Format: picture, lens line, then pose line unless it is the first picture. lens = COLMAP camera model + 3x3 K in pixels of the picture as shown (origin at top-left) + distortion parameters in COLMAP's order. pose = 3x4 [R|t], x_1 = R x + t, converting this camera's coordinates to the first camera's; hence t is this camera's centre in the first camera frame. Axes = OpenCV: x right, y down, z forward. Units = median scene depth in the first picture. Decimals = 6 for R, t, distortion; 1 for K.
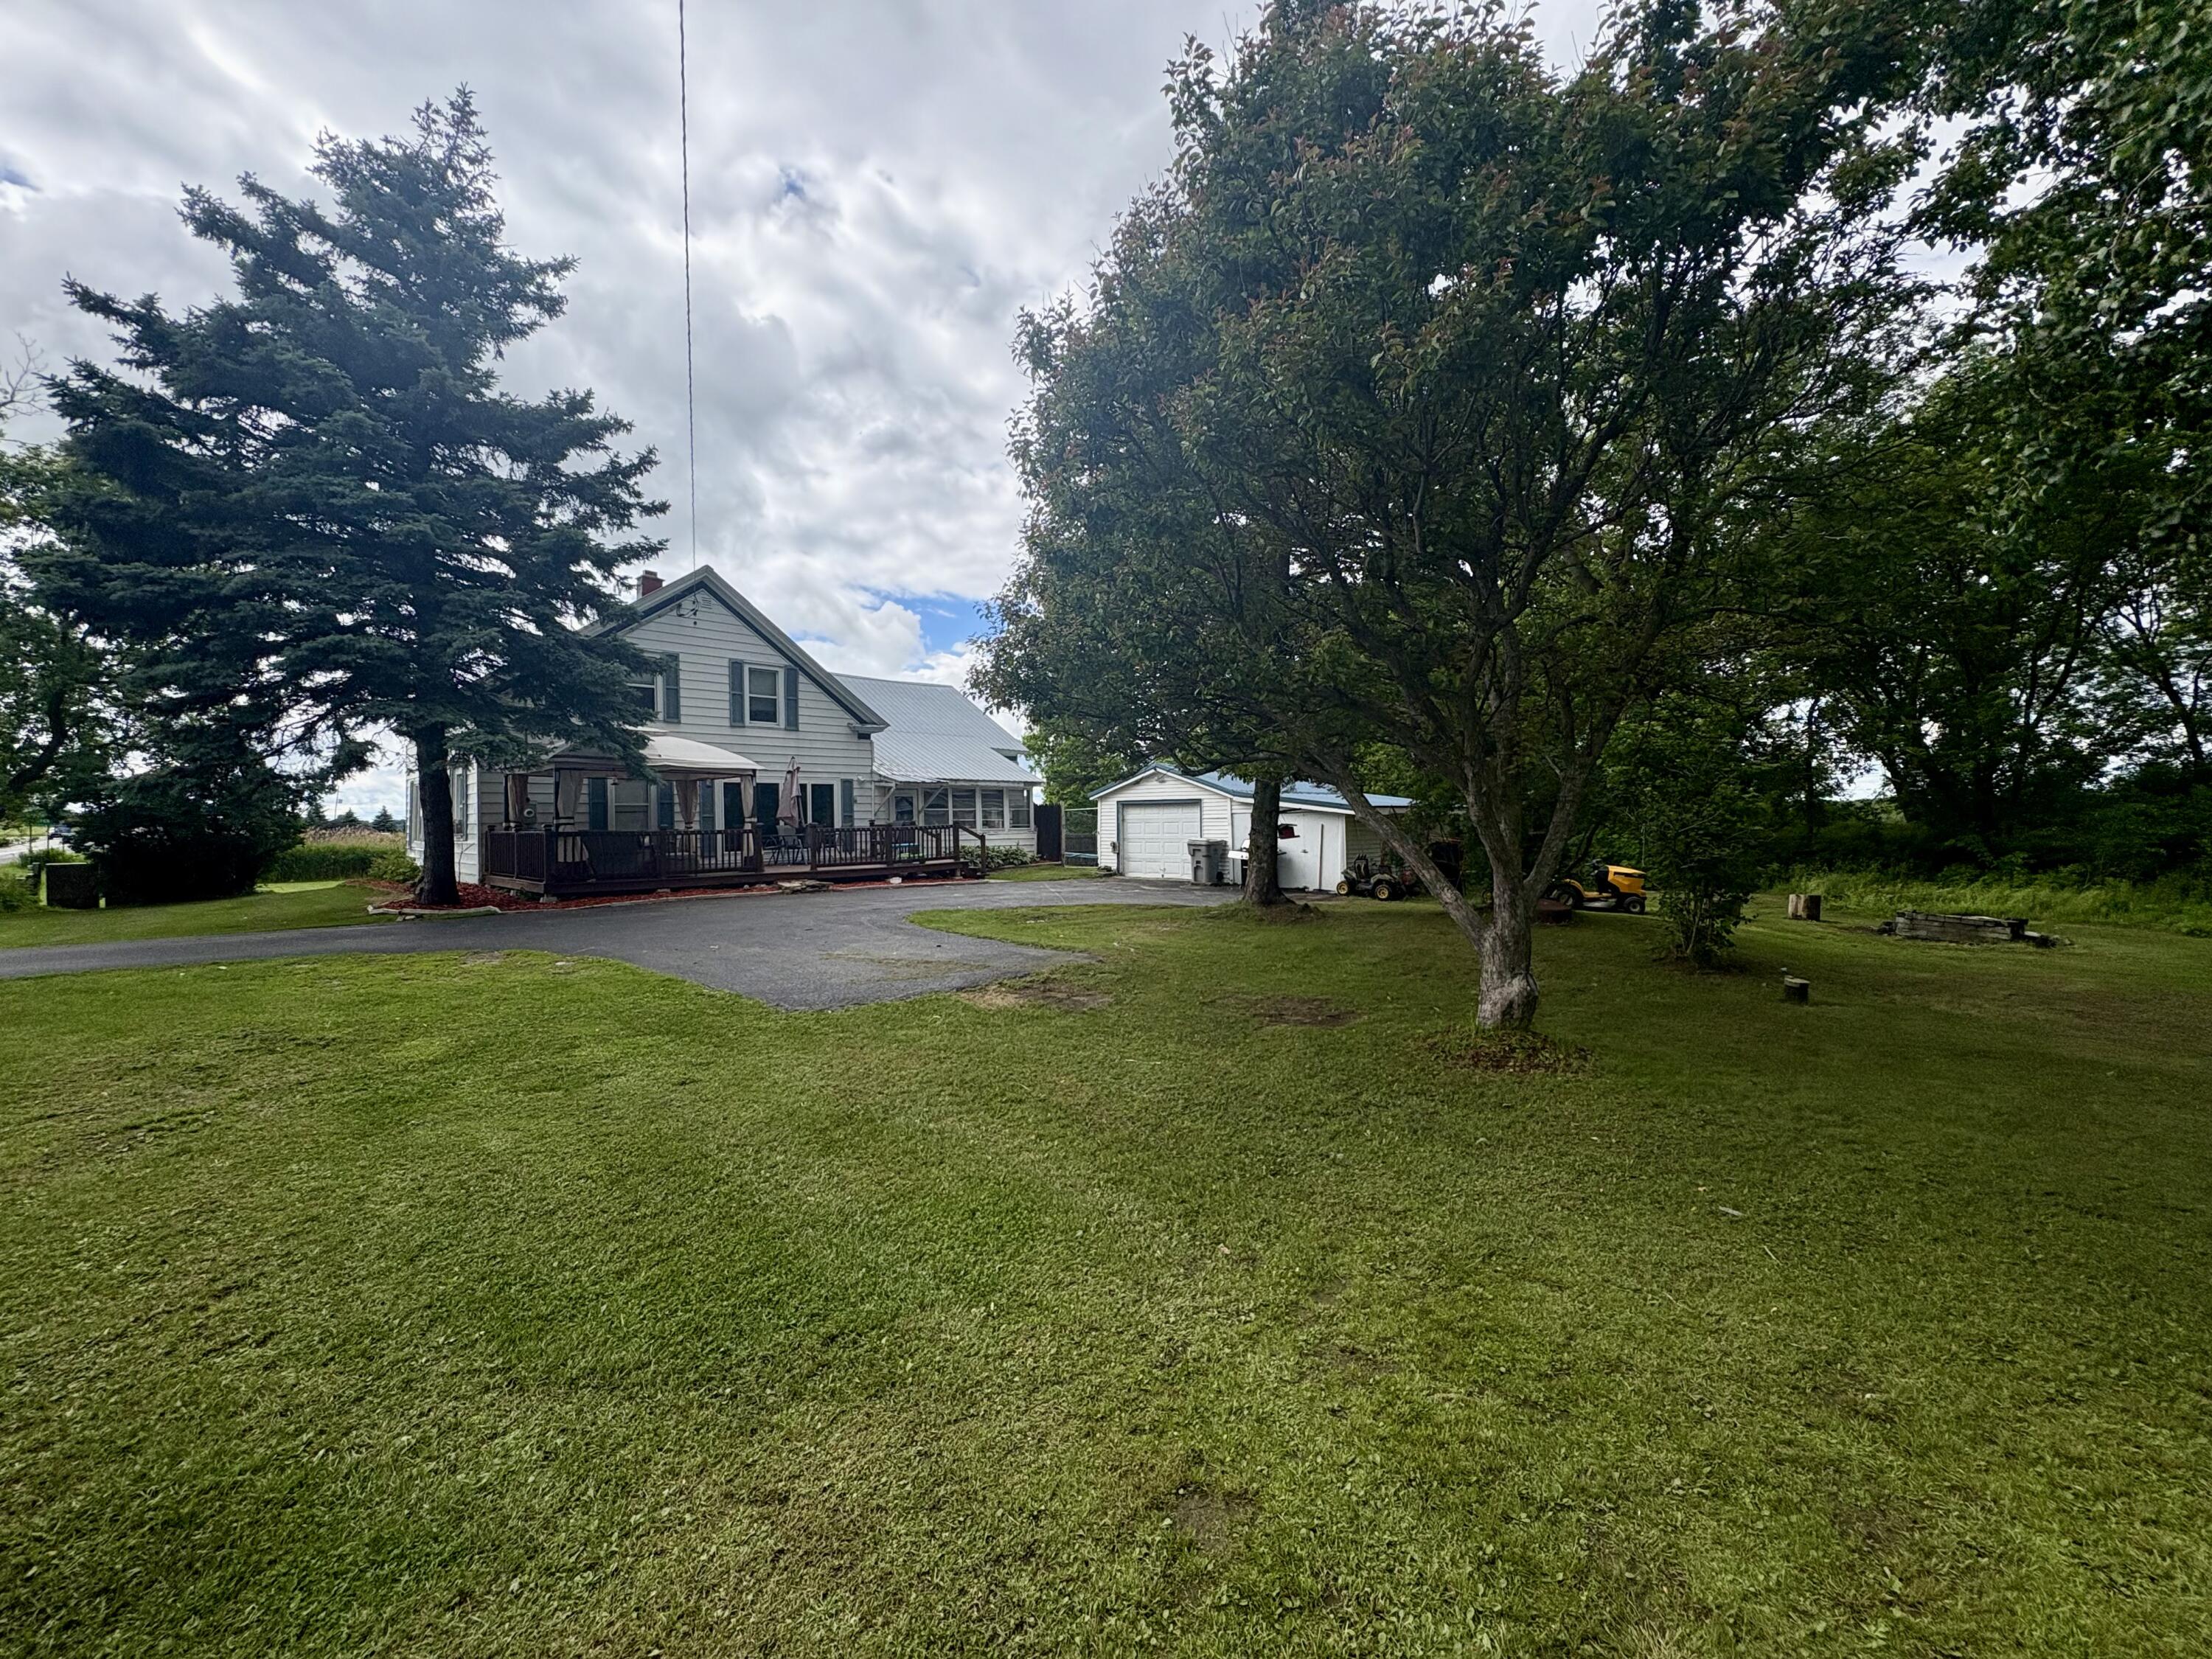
lens RADIAL K [[882.5, 0, 1104.7], [0, 882.5, 825.6], [0, 0, 1]] dist [0.001013, 0.000561]
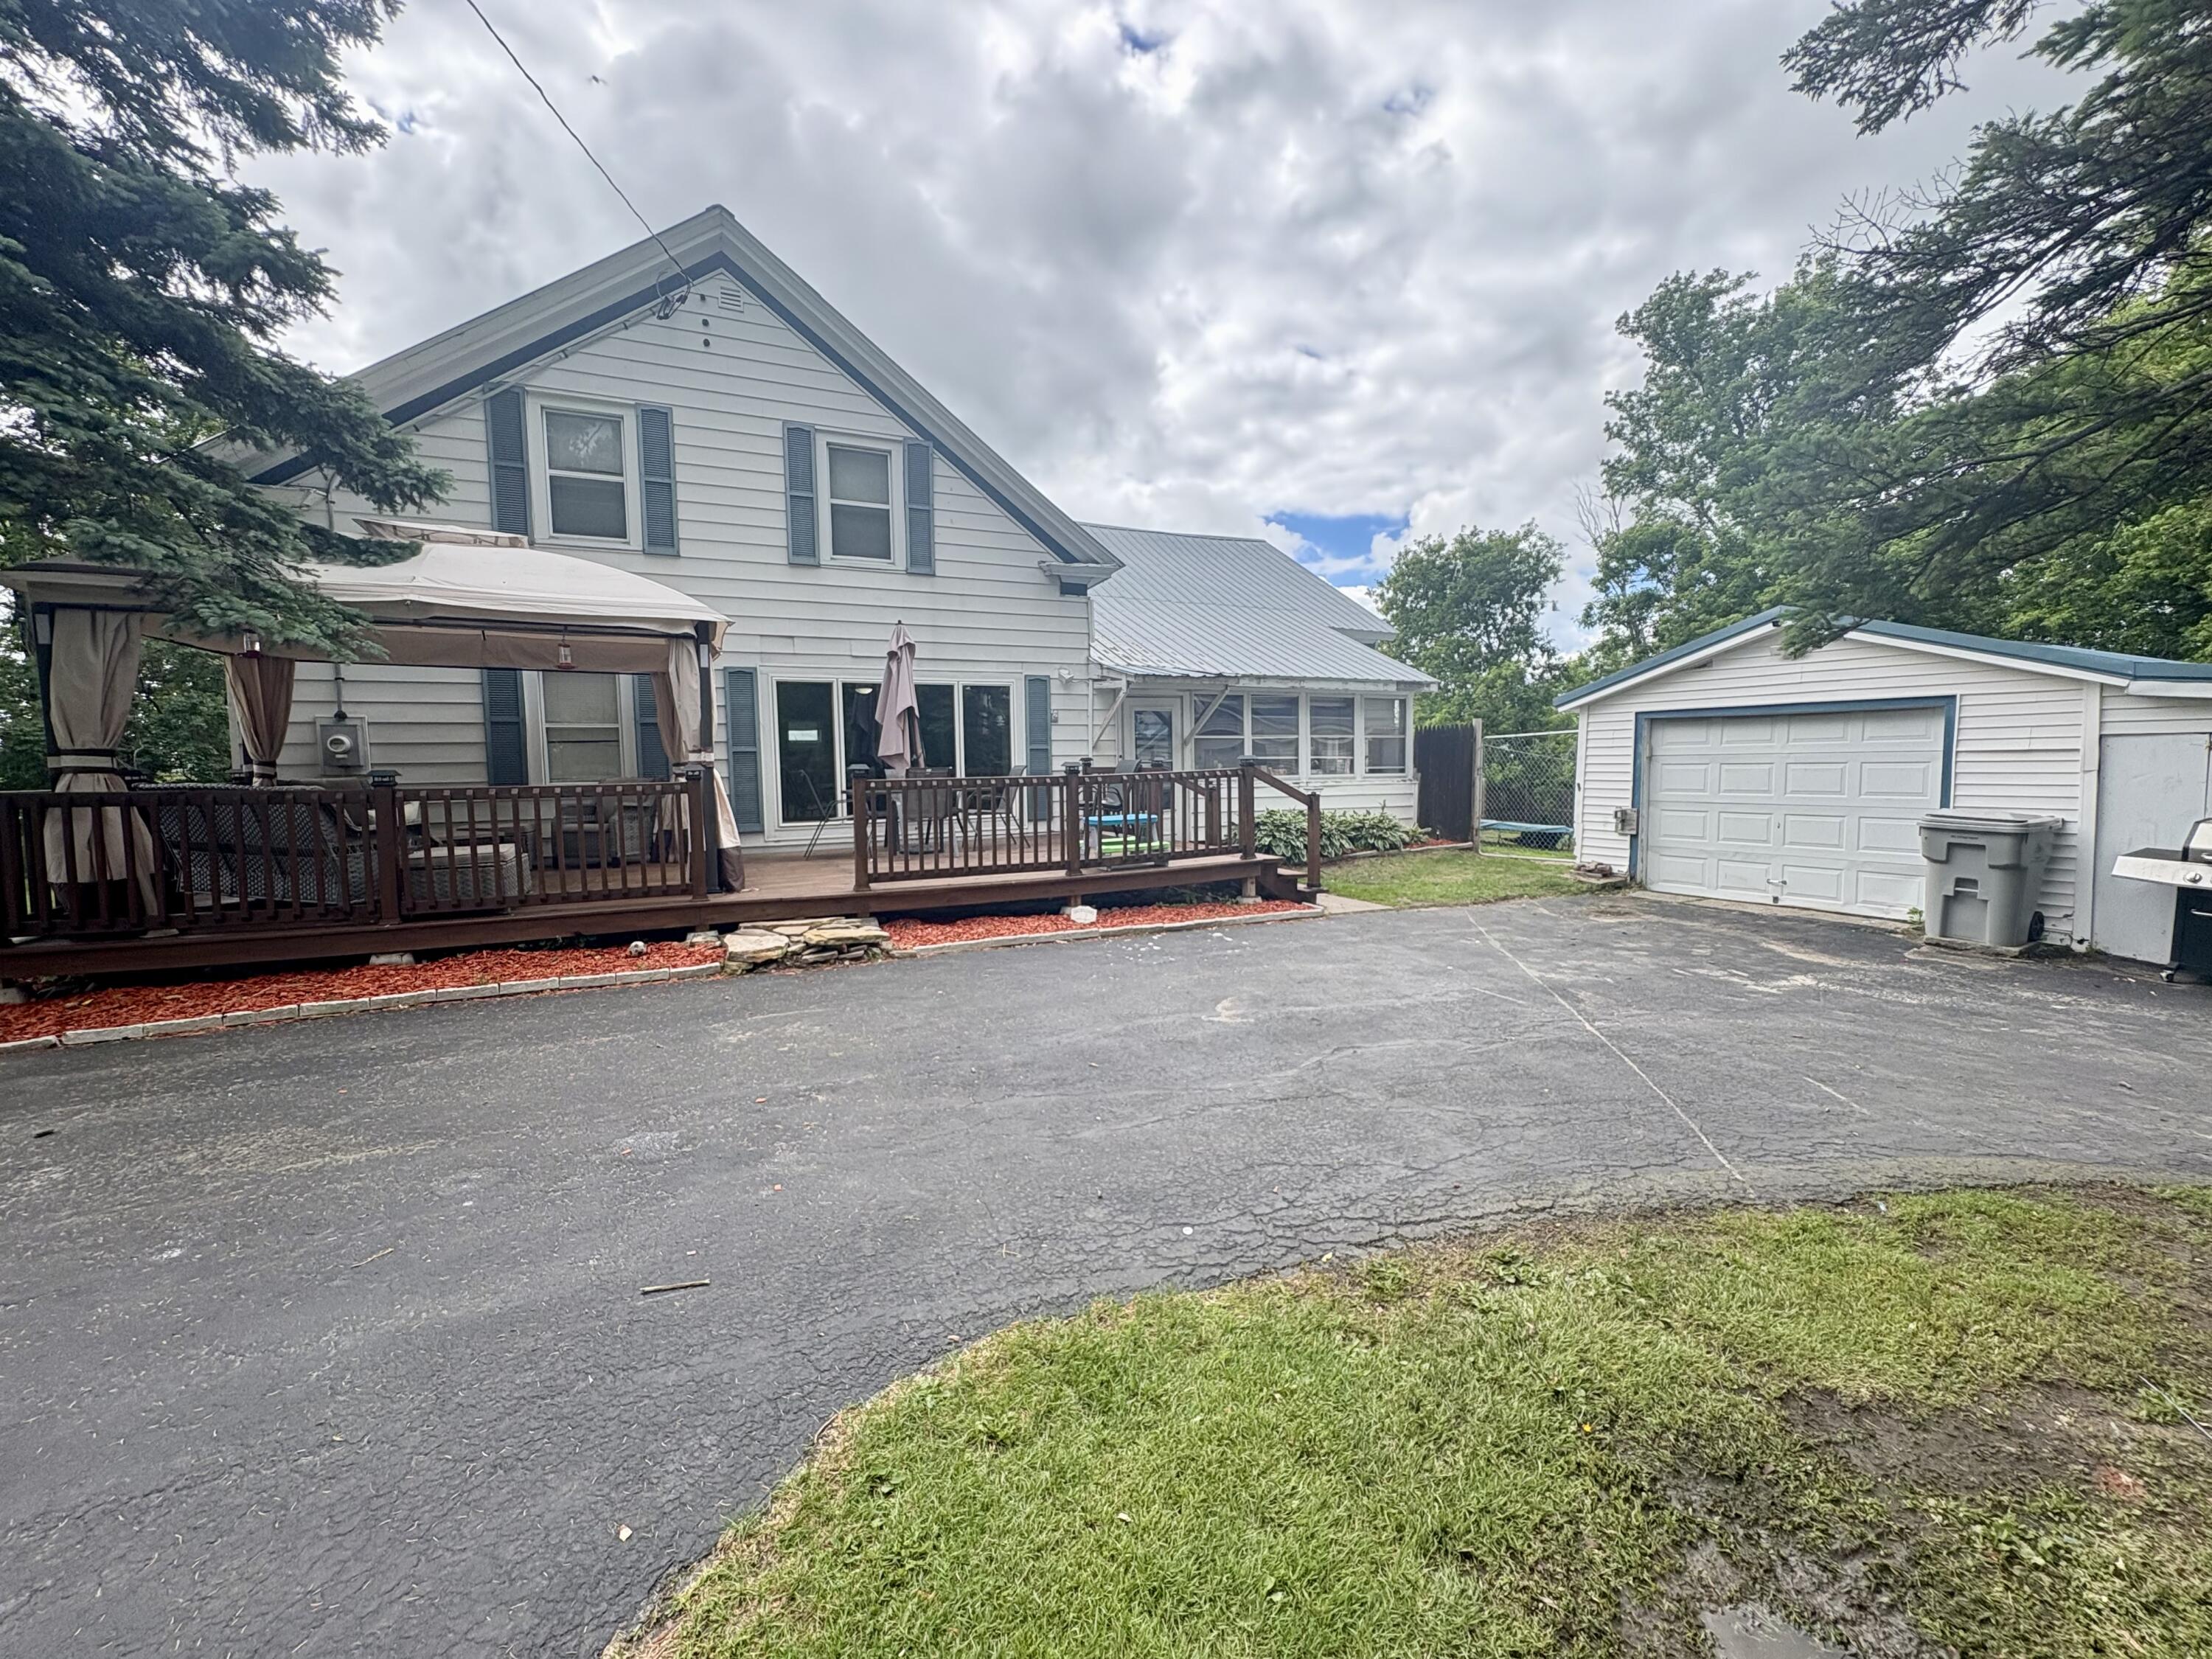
lens RADIAL K [[882.5, 0, 1104.7], [0, 882.5, 825.6], [0, 0, 1]] dist [0.001013, 0.000561]
pose [[0.934730, 0.026353, -0.354379, -0.078082], [-0.001798, 0.997584, 0.069442, -0.002944], [0.355353, -0.064272, 0.932520, 0.547405]]
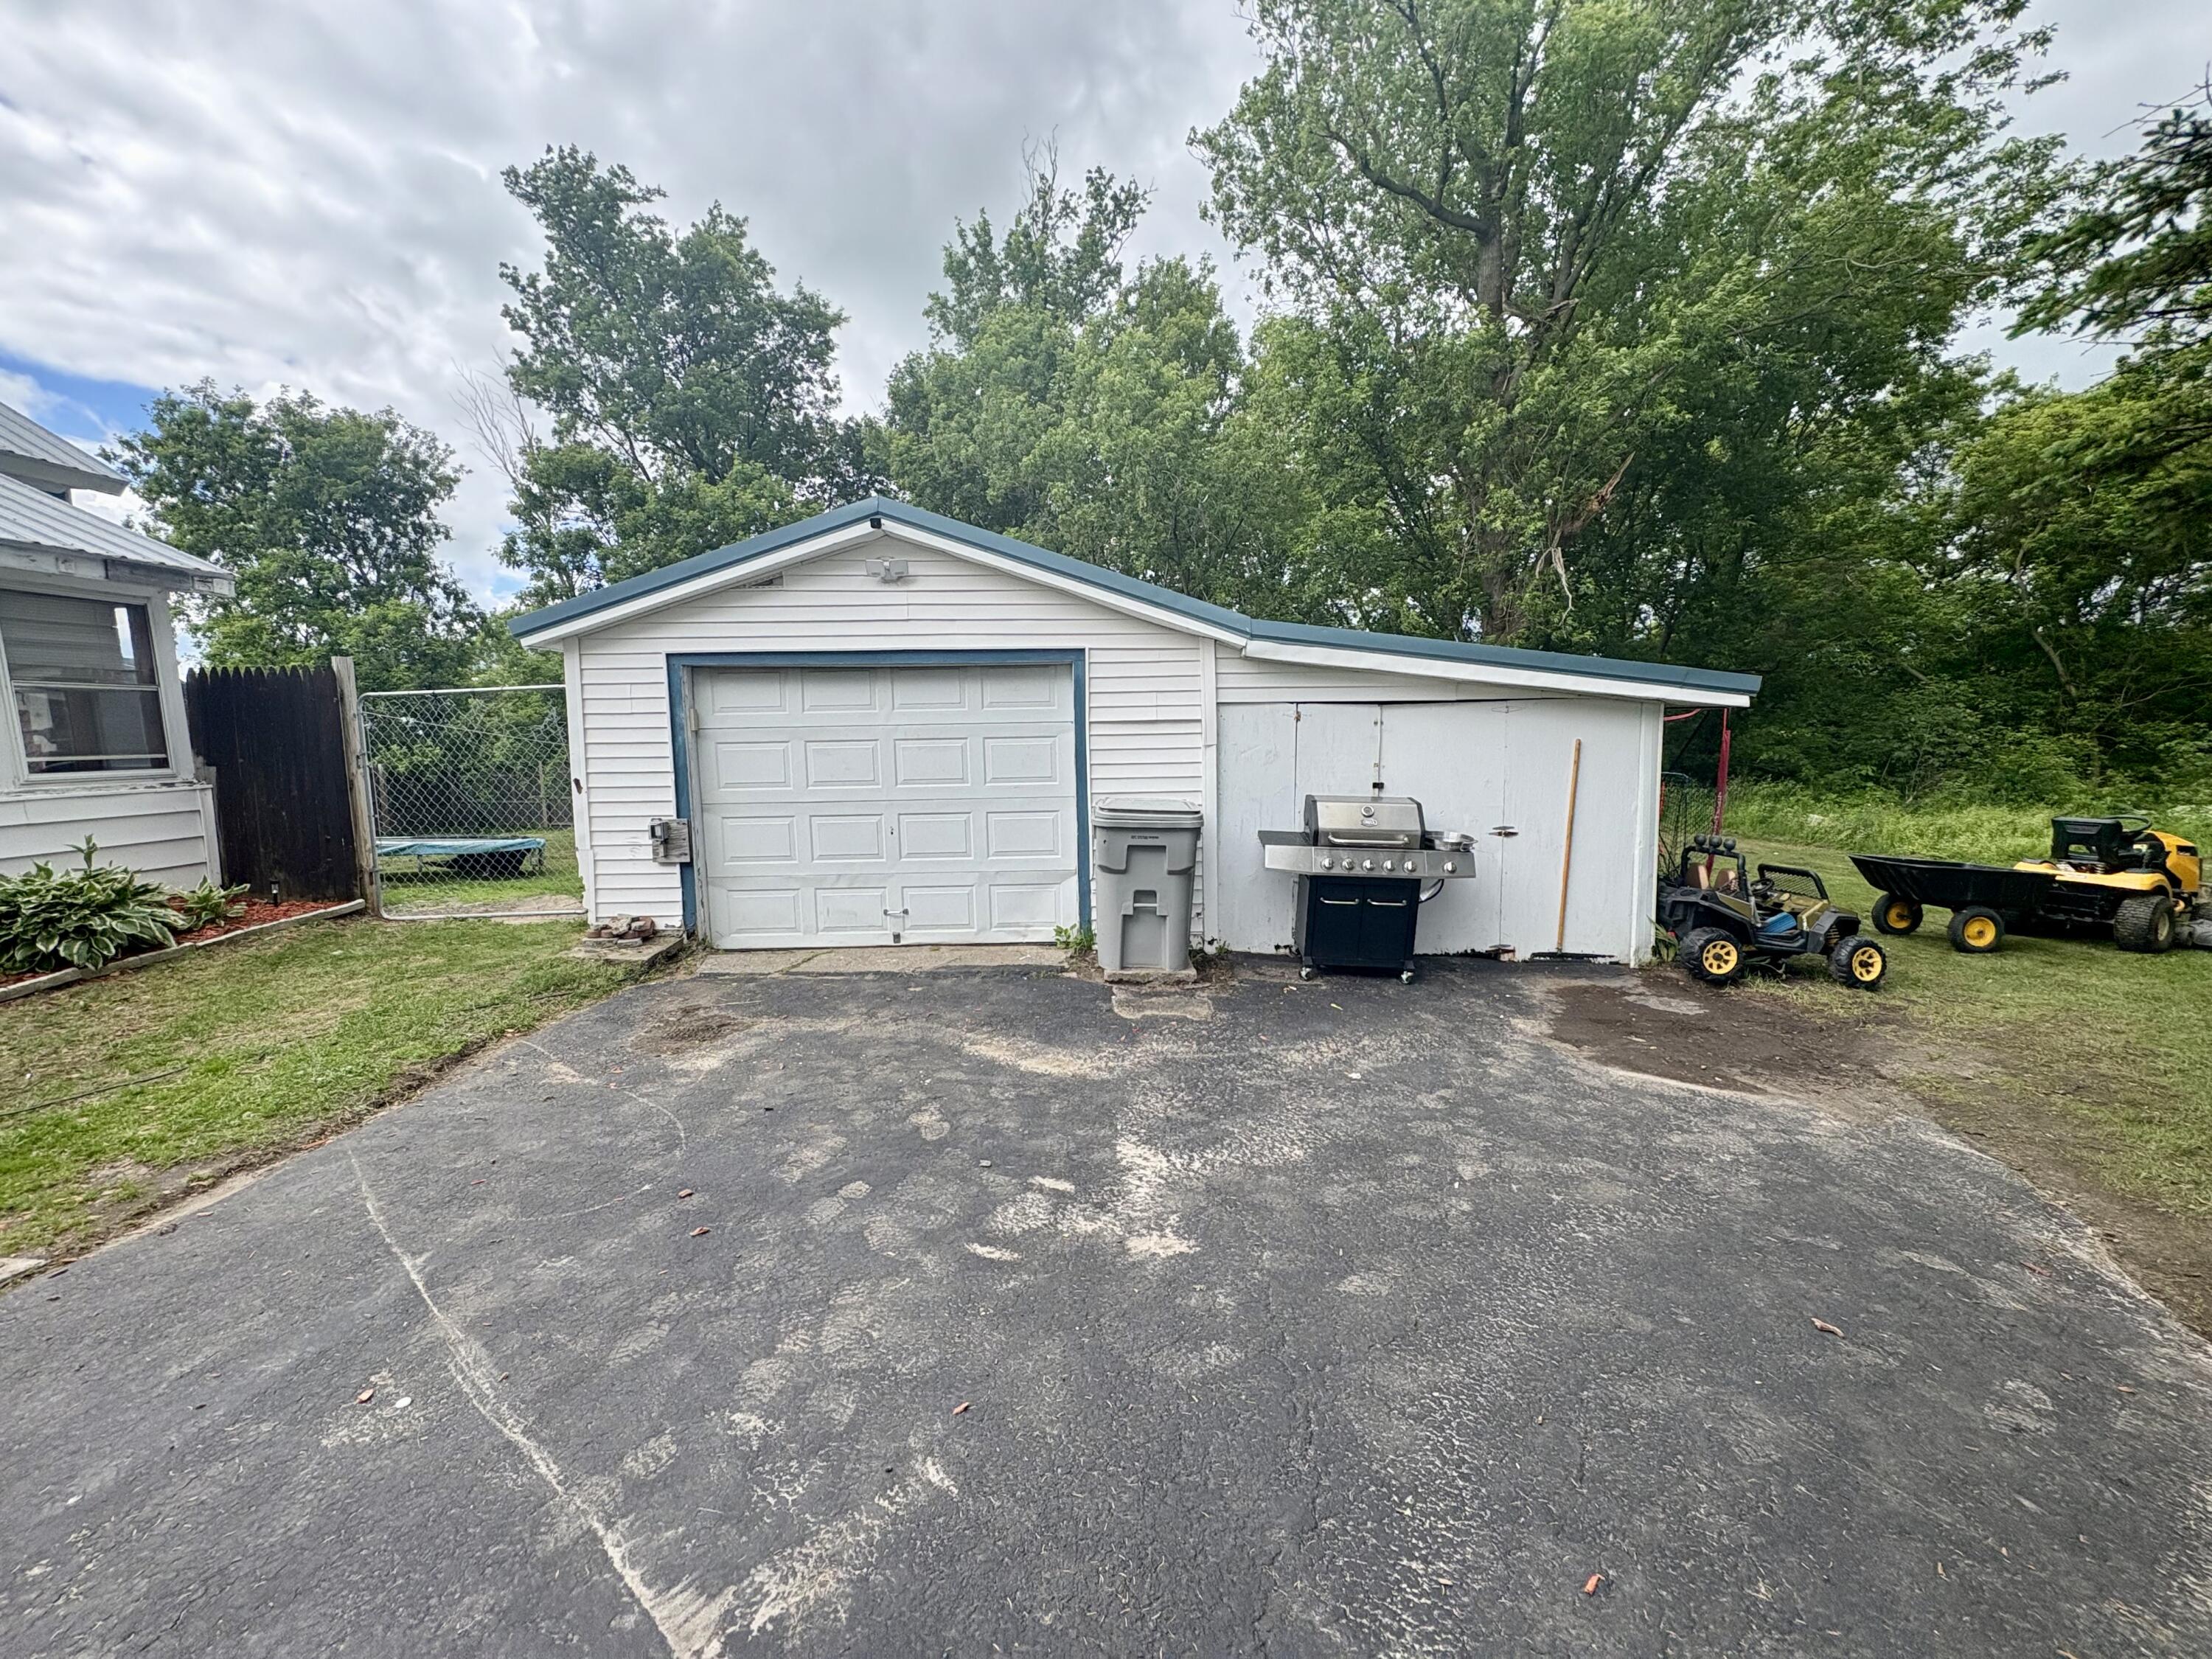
lens RADIAL K [[882.5, 0, 1104.7], [0, 882.5, 825.6], [0, 0, 1]] dist [0.001013, 0.000561]
pose [[0.745953, -0.072729, 0.662016, -0.066107], [0.010413, 0.995172, 0.097596, -0.003301], [-0.665917, -0.065909, 0.743108, 0.785610]]
